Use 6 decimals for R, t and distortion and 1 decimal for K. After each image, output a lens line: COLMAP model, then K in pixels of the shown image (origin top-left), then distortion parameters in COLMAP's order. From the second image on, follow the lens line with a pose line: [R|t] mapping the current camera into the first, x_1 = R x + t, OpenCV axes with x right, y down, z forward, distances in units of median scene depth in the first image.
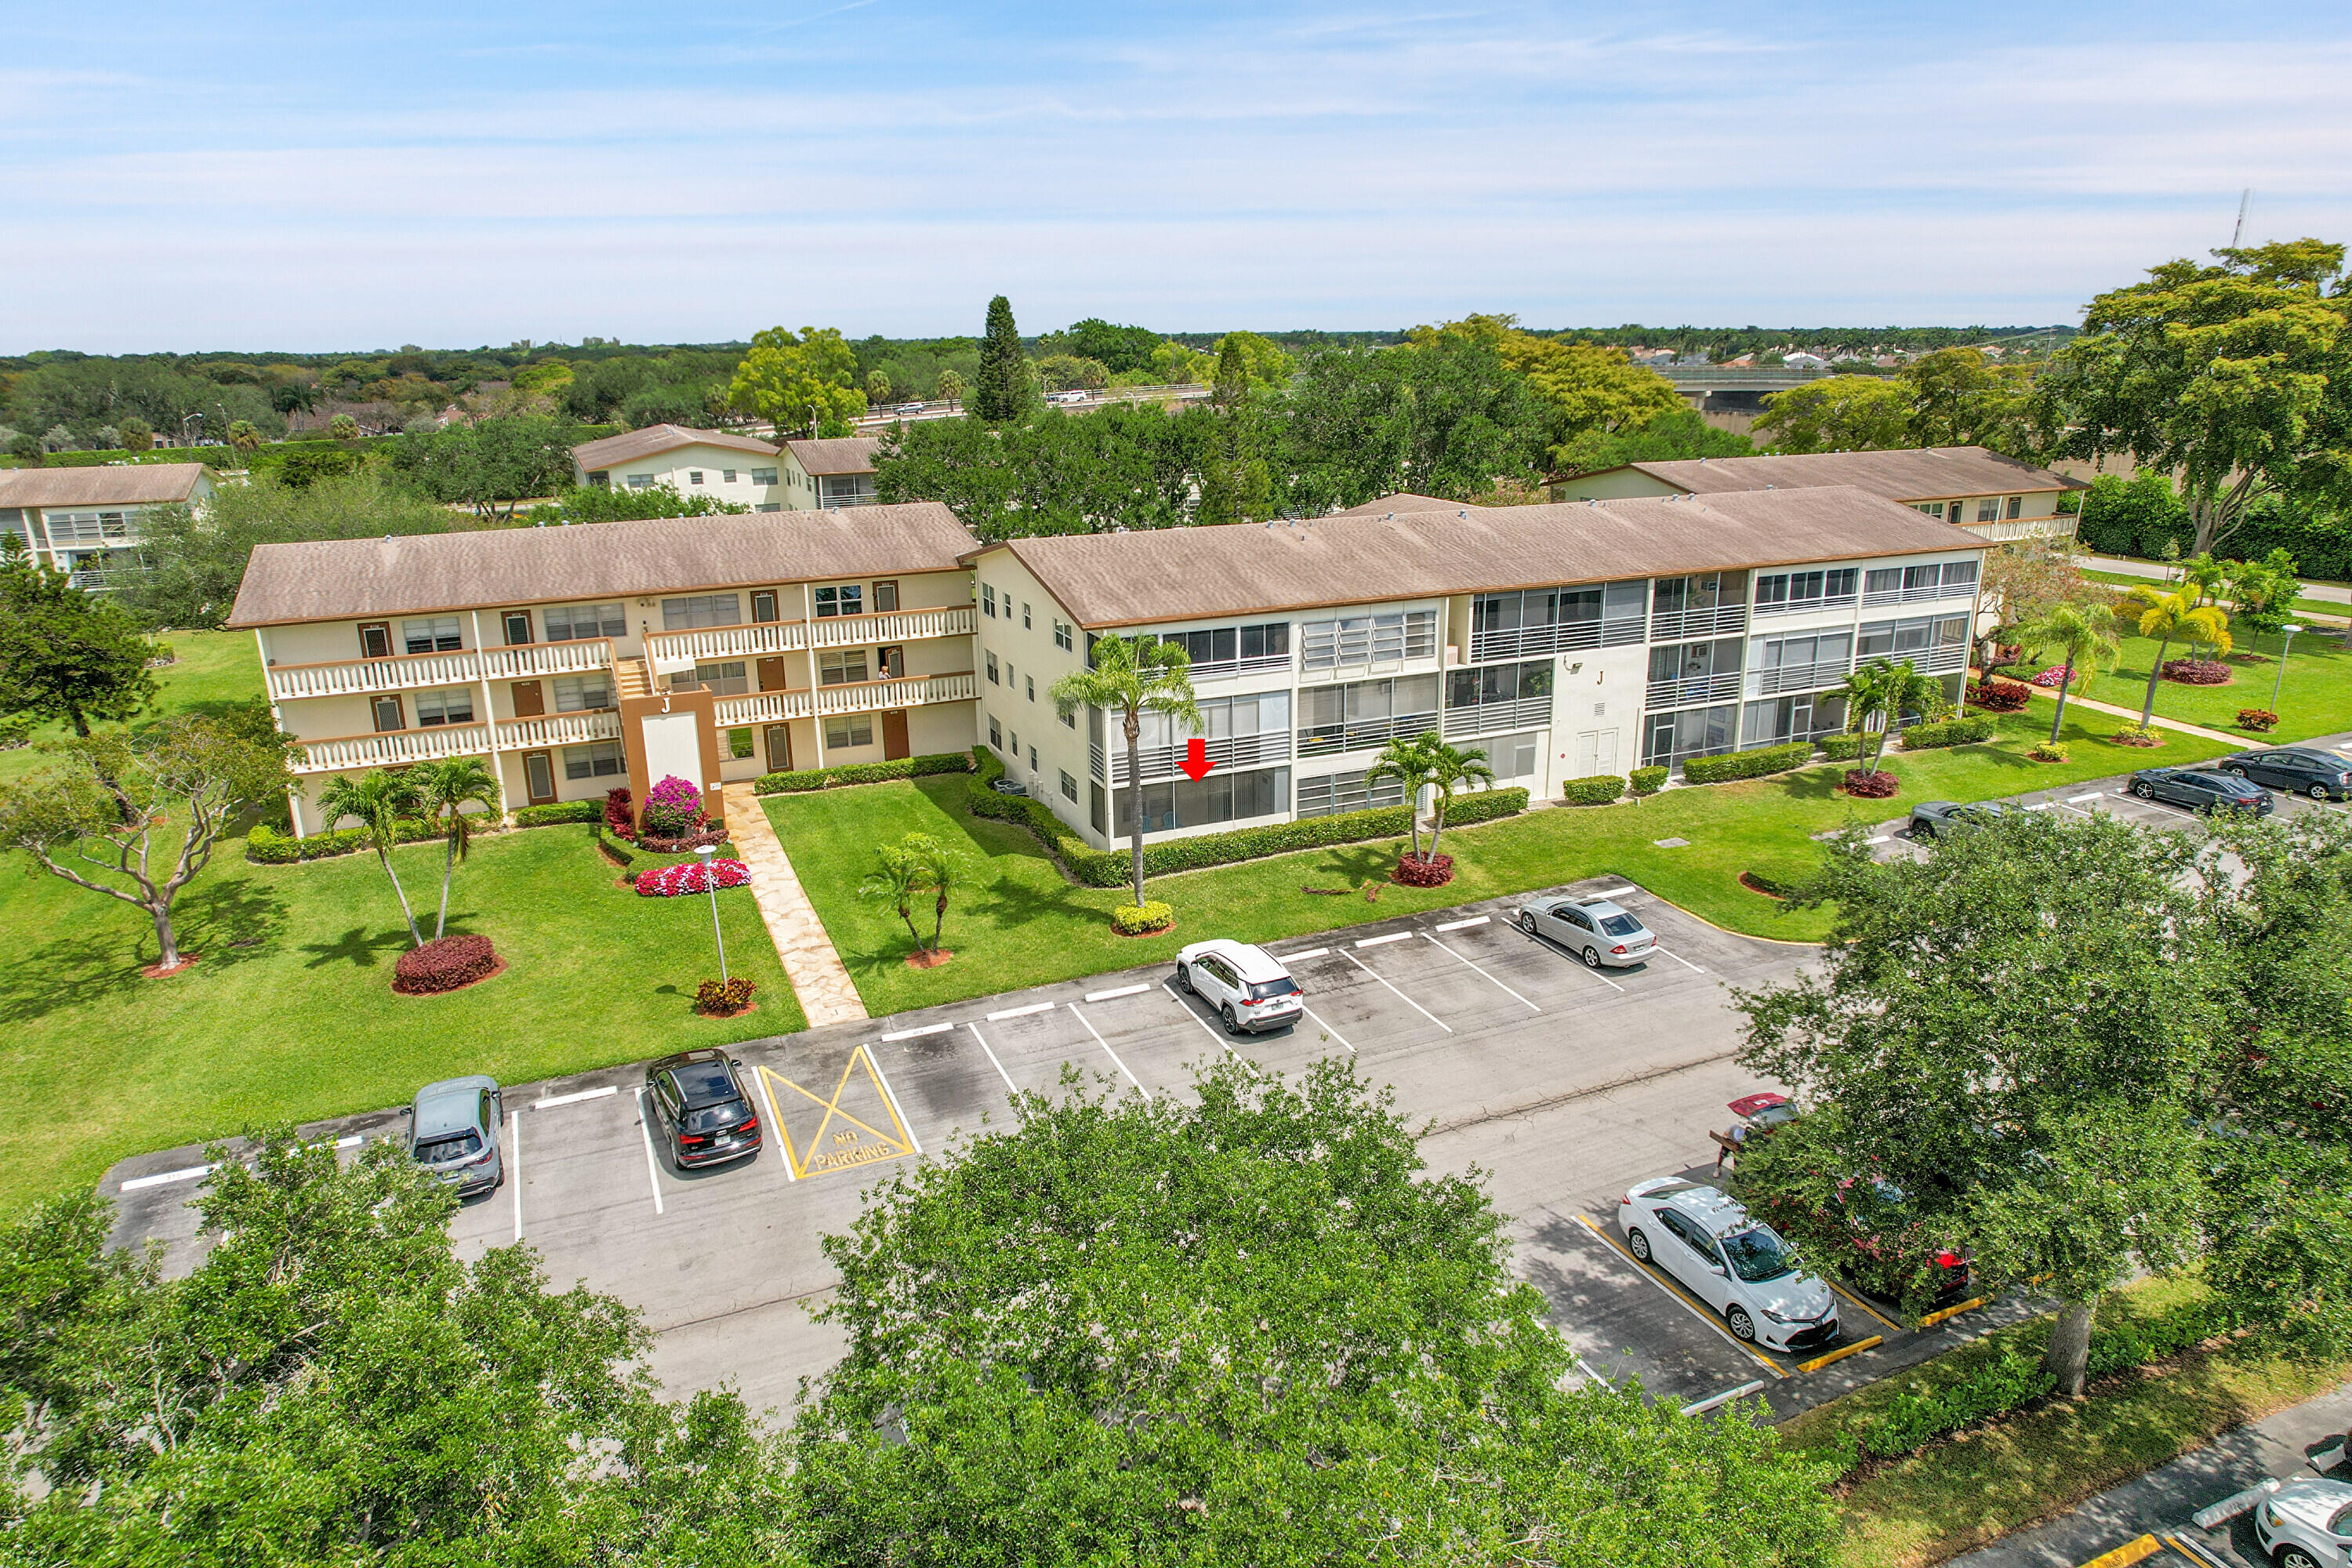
lens RADIAL K [[1492.1, 0, 1187.7], [0, 1492.1, 787.8], [0, 0, 1]] dist [-0.078307, 0.072894]
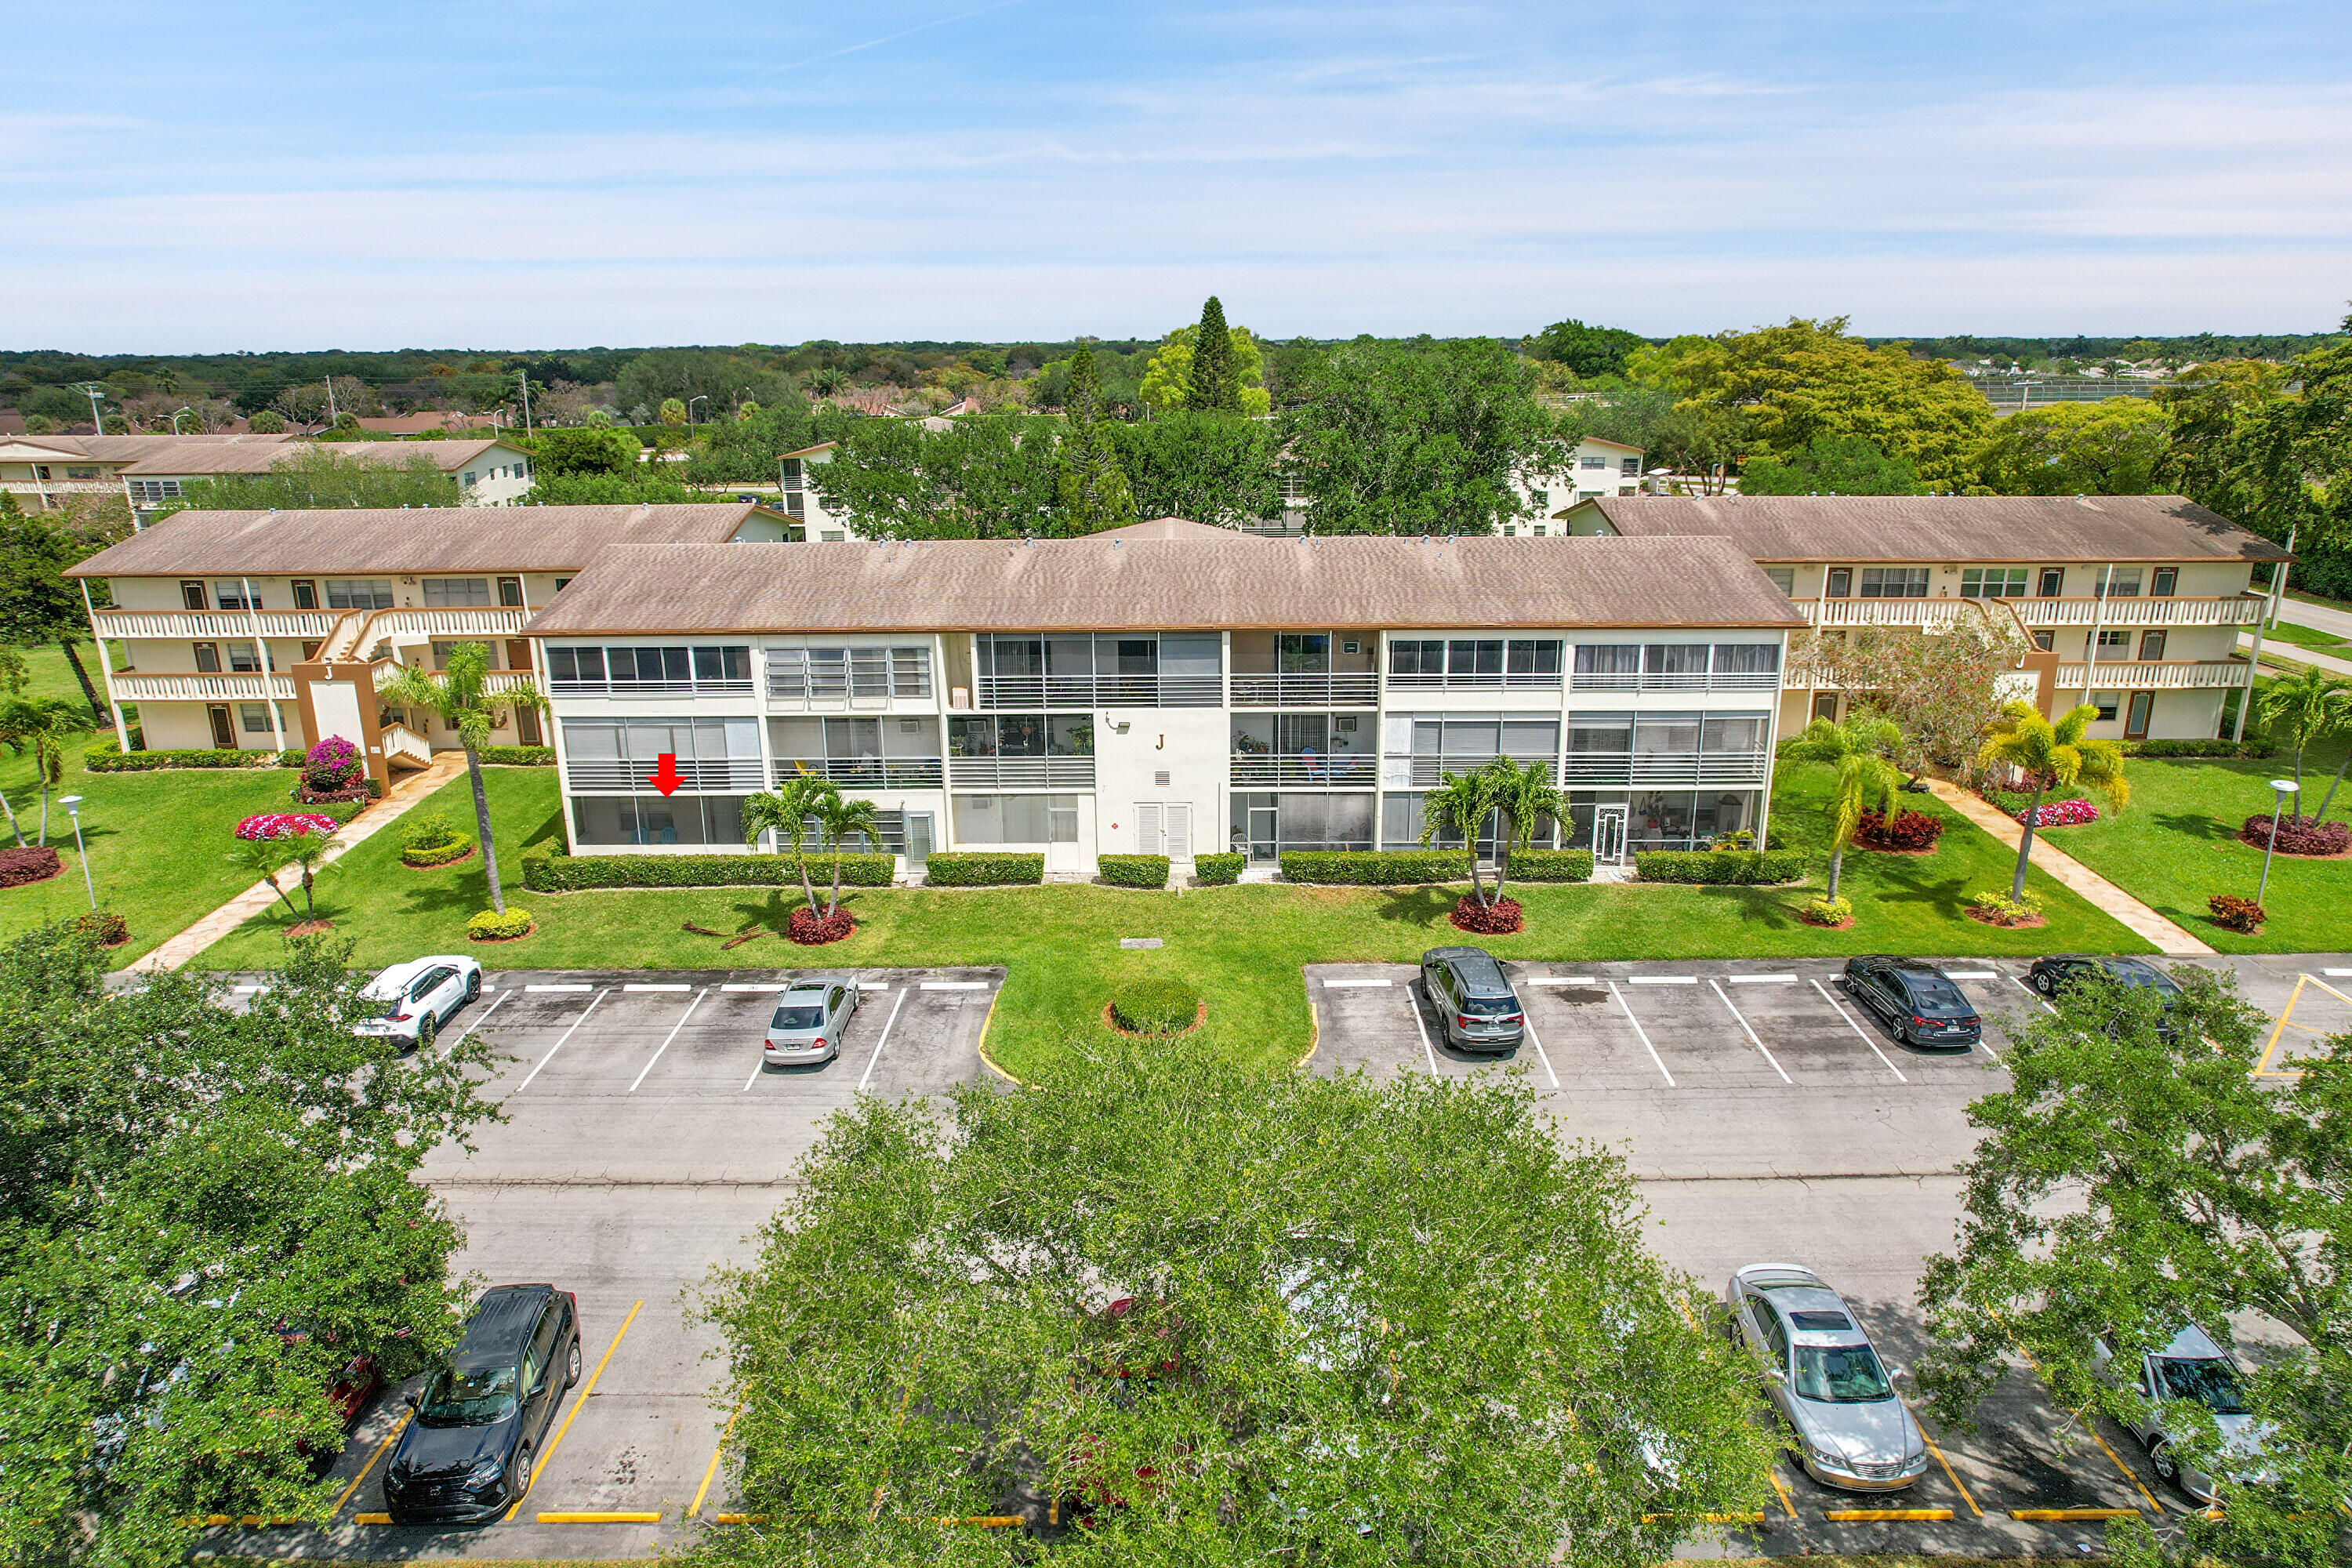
lens RADIAL K [[1492.1, 0, 1187.7], [0, 1492.1, 787.8], [0, 0, 1]] dist [-0.078307, 0.072894]
pose [[0.913642, 0.123840, -0.387198, 0.633020], [-0.123396, 0.992014, 0.026112, -0.072607], [0.387339, 0.023922, 0.921627, 0.211031]]
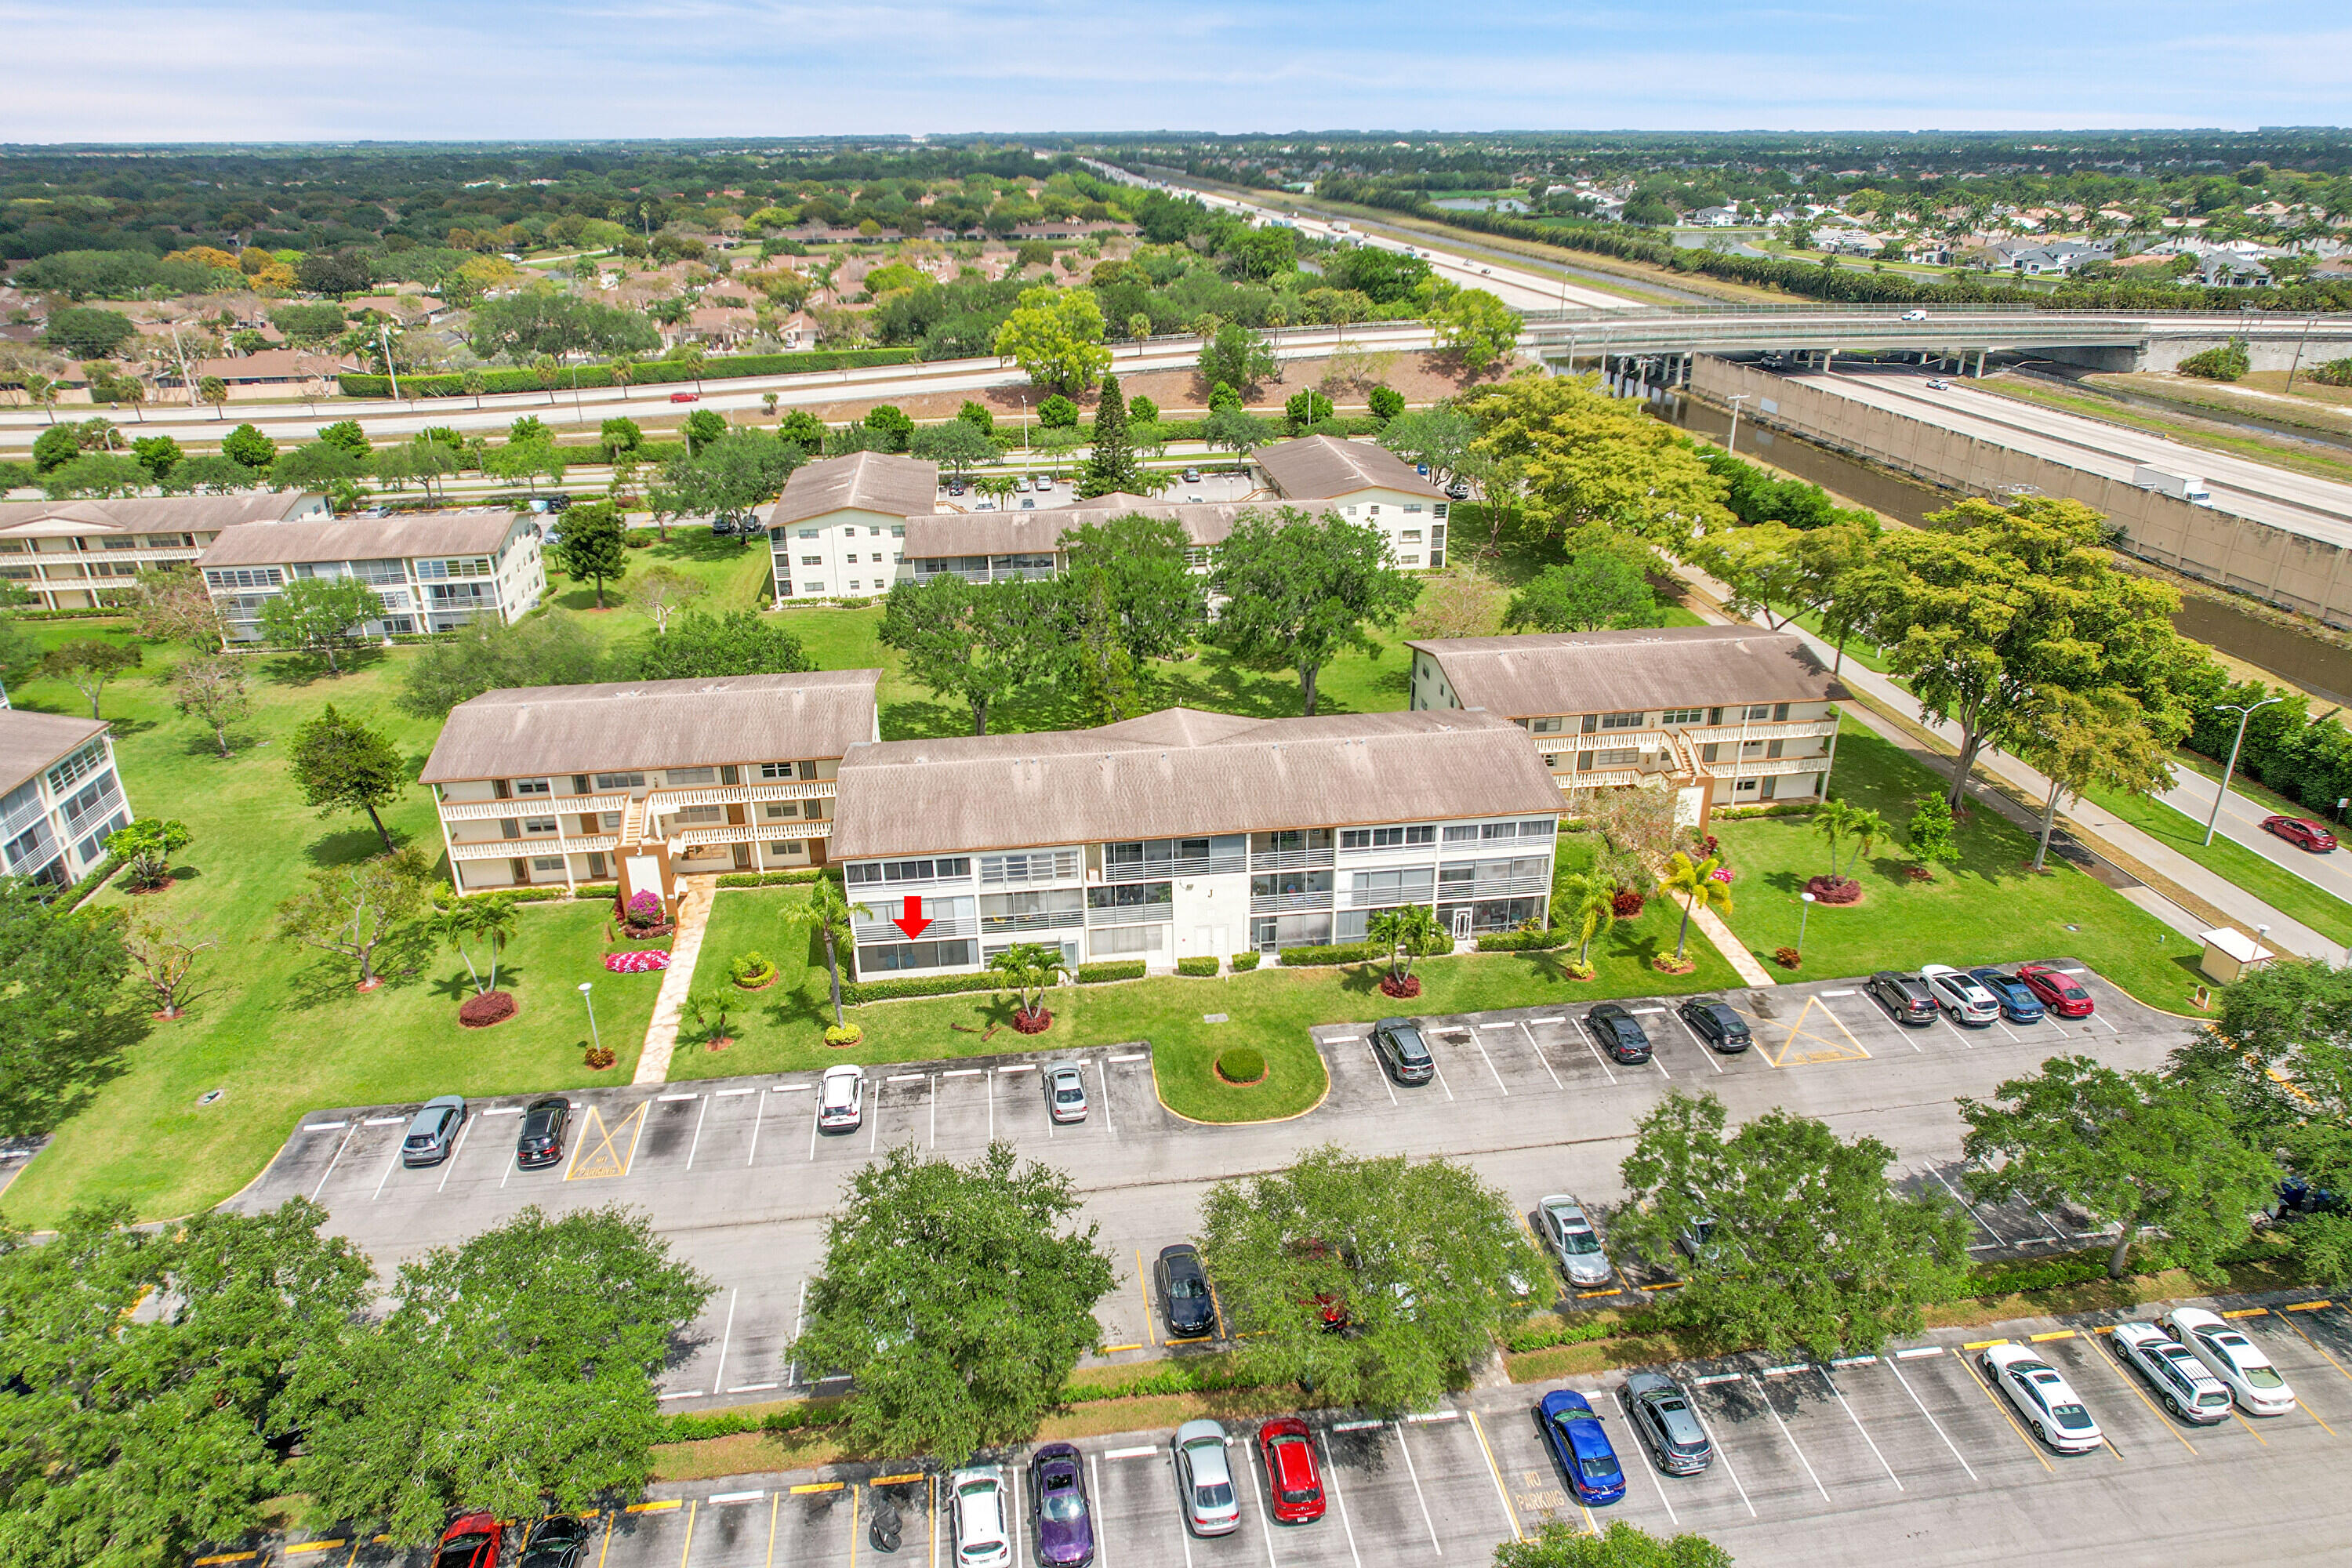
lens RADIAL K [[1466.3, 0, 1187.0], [0, 1466.3, 804.6], [0, 0, 1]] dist [-0.044868, 0.002772]
pose [[0.963206, 0.119282, -0.240845, 0.601091], [-0.084908, 0.985276, 0.148399, -0.379336], [0.255000, -0.122489, 0.959151, -0.406488]]
